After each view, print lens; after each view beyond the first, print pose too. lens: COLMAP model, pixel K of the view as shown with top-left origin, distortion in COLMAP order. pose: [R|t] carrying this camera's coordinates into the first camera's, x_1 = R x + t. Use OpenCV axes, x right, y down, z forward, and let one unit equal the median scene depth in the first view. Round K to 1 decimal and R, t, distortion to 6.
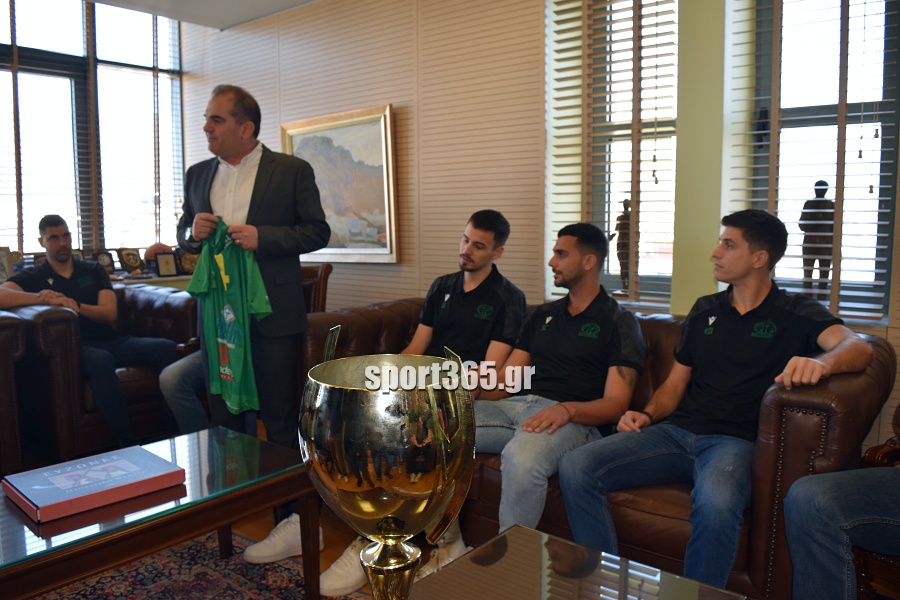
lens RADIAL K [[702.1, 0, 452.8], [0, 702.1, 303.7], [0, 0, 1]] dist [-0.098919, 0.027769]
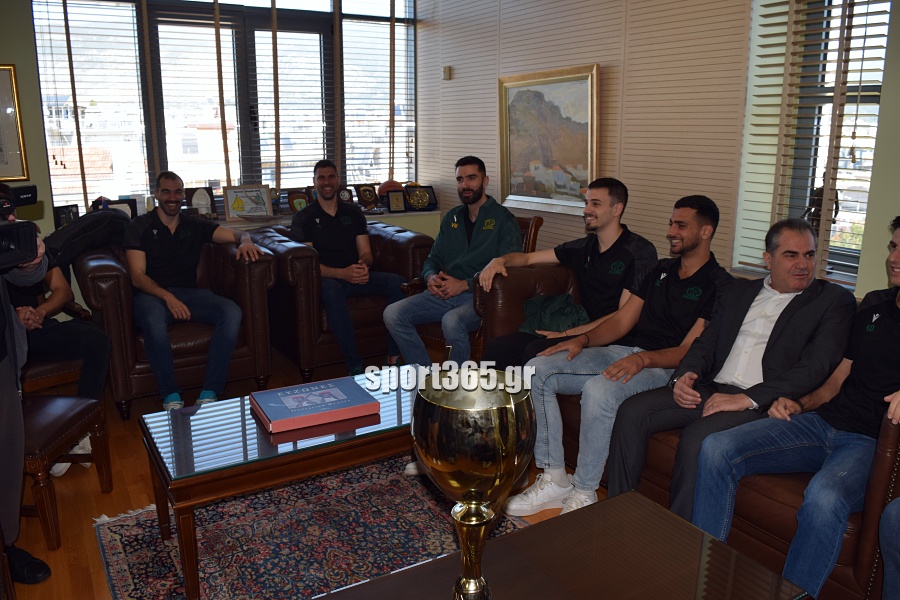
lens RADIAL K [[702.1, 0, 452.1], [0, 702.1, 305.0], [0, 0, 1]] dist [-0.098919, 0.027769]
pose [[0.941854, 0.088092, -0.324271, 0.084196], [-0.046650, 0.989958, 0.133440, -0.070442], [0.332769, -0.110553, 0.936505, -0.083571]]
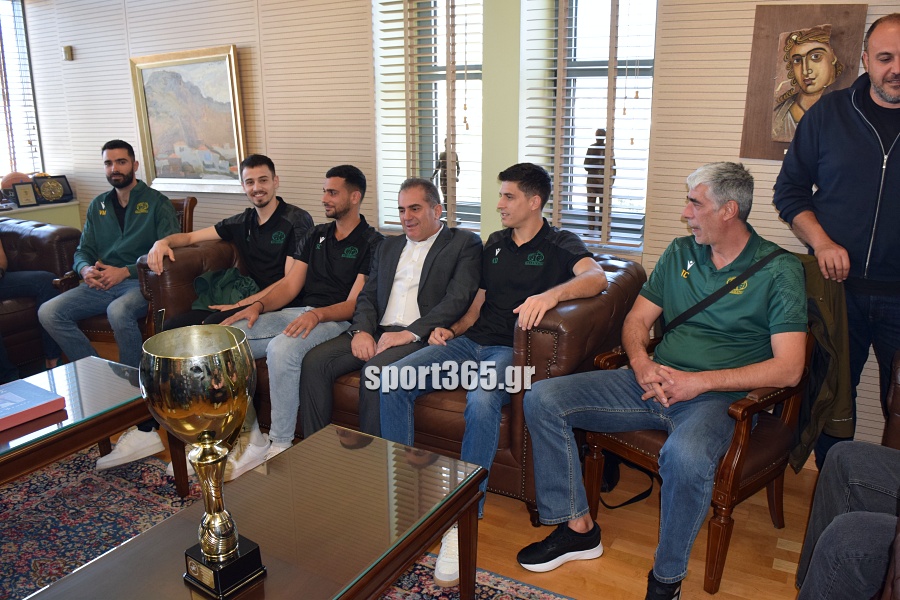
lens RADIAL K [[702.1, 0, 451.6], [0, 702.1, 304.9], [0, 0, 1]] dist [-0.098919, 0.027769]
pose [[0.986081, -0.044165, 0.160291, 0.062742], [0.019123, 0.987804, 0.154525, -0.058611], [-0.165161, -0.149309, 0.974899, -0.163987]]
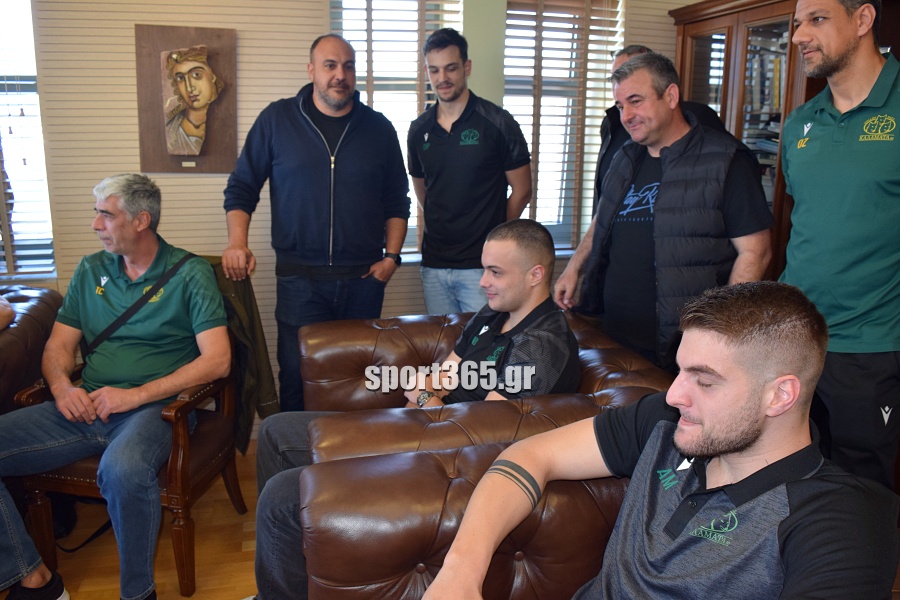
lens RADIAL K [[702.1, 0, 453.9], [0, 702.1, 300.5], [0, 0, 1]] dist [-0.098919, 0.027769]
pose [[0.592820, -0.177435, 0.785545, 0.085065], [0.082187, 0.983663, 0.160162, -0.046861], [-0.801130, -0.030386, 0.597718, -0.206304]]
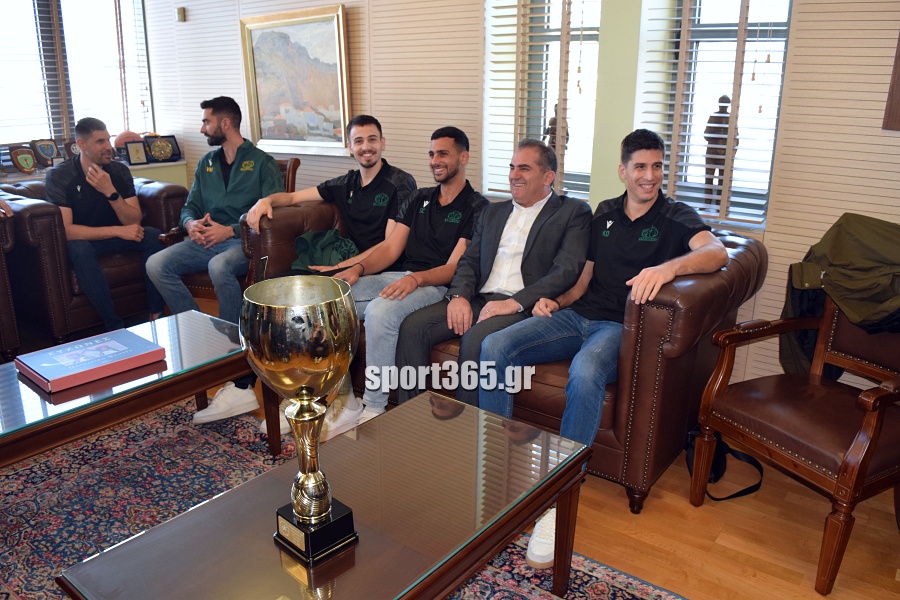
lens RADIAL K [[702.1, 0, 452.7], [0, 702.1, 304.6], [0, 0, 1]] dist [-0.098919, 0.027769]
pose [[0.999455, 0.002371, 0.032939, 0.051217], [-0.008437, 0.982650, 0.185280, -0.041941], [-0.031929, -0.185456, 0.982134, -0.129409]]
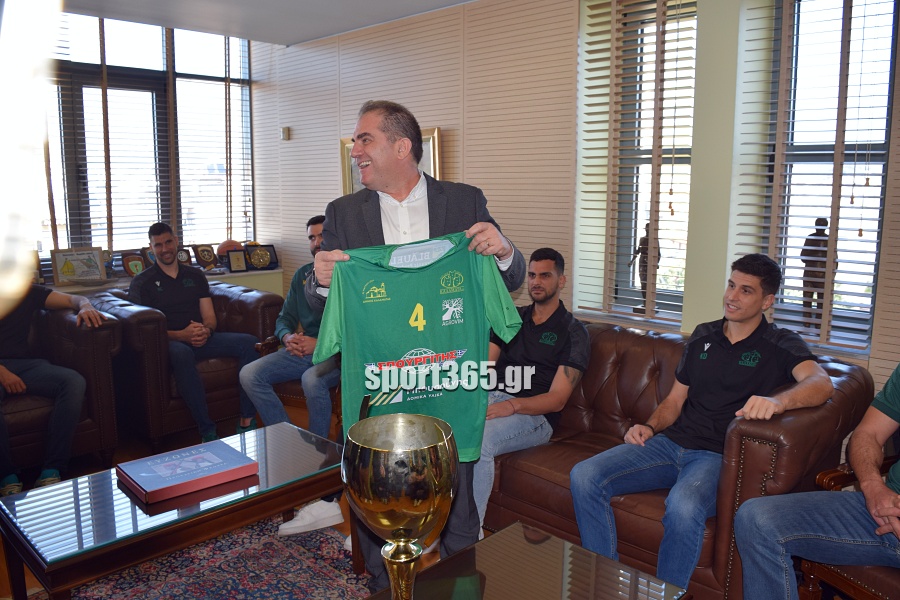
lens RADIAL K [[702.1, 0, 453.8], [0, 702.1, 305.5], [0, 0, 1]] dist [-0.098919, 0.027769]
pose [[0.996339, 0.023132, -0.082300, 0.037705], [-0.019324, 0.998719, 0.046771, -0.067966], [0.083277, -0.045009, 0.995510, -0.128230]]
